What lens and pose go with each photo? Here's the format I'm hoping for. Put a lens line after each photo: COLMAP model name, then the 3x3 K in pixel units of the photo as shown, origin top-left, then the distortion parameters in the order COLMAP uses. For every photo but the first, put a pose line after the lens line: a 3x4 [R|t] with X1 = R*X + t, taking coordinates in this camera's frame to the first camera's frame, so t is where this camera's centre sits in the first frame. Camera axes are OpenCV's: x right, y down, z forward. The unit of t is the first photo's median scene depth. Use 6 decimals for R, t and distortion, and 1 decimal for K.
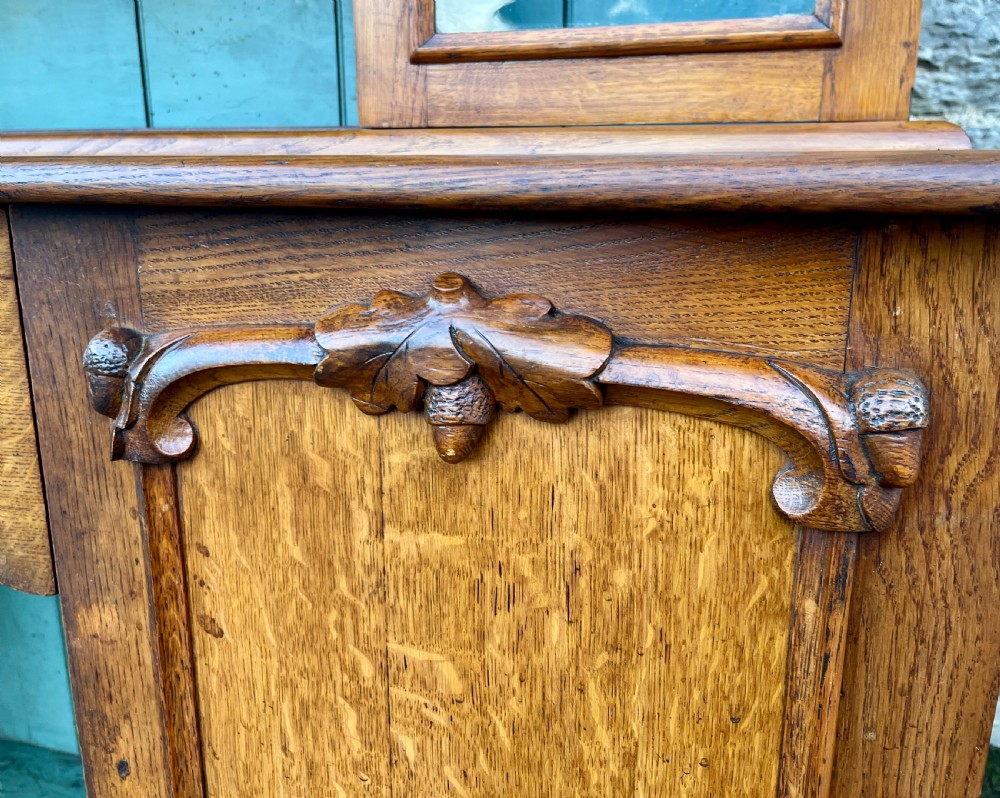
lens RADIAL K [[840.4, 0, 492.0], [0, 840.4, 382.5], [0, 0, 1]] dist [0.044692, -0.025705]
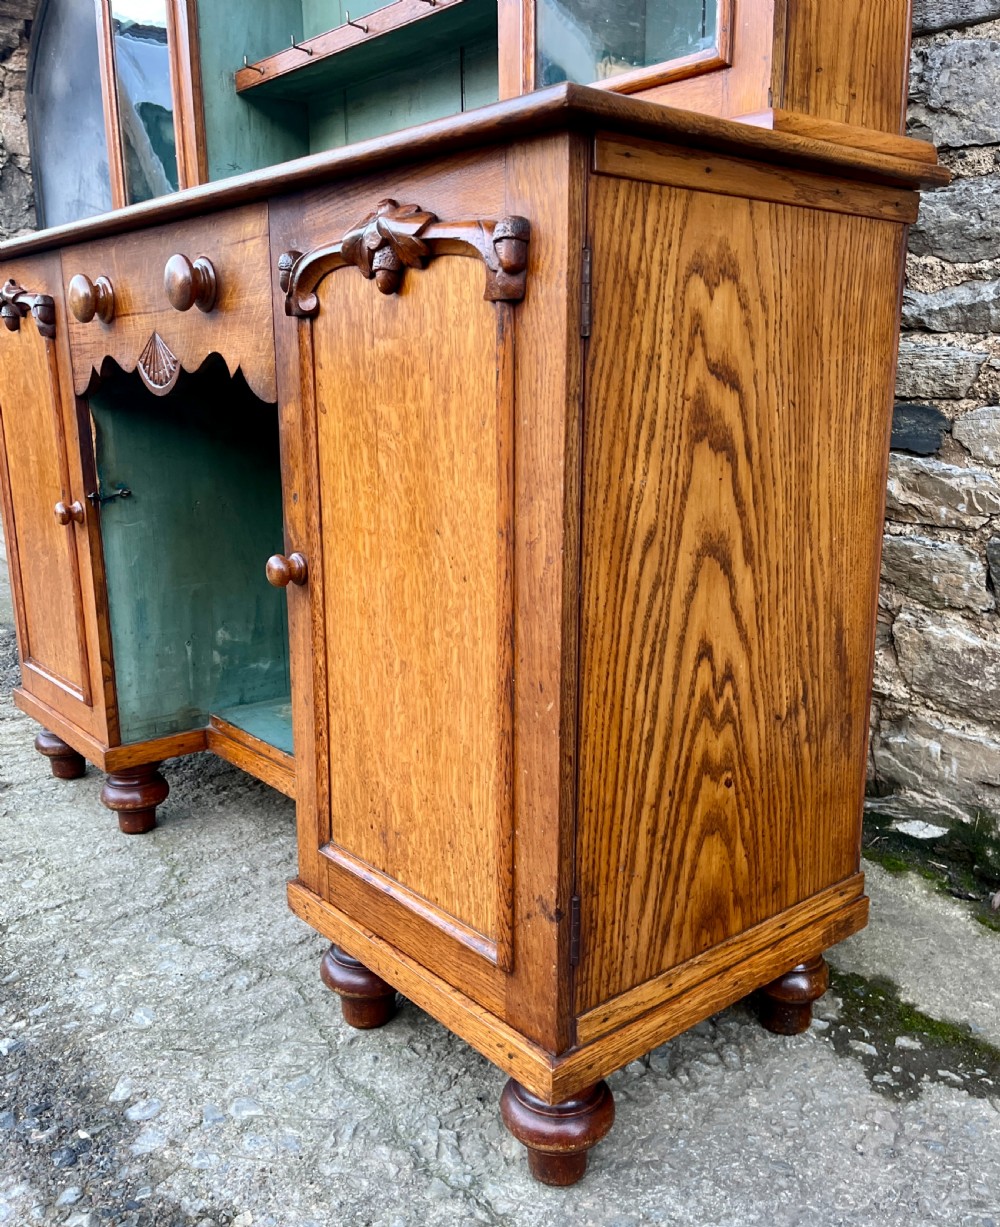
lens RADIAL K [[1144.5, 0, 492.7], [0, 1144.5, 624.9], [0, 0, 1]] dist [0.023470, 0.000000]
pose [[0.811547, 0.123568, -0.571071, 1.689539], [-0.130166, 0.991054, 0.029466, 0.705392], [0.569603, 0.050421, 0.820372, -1.011529]]
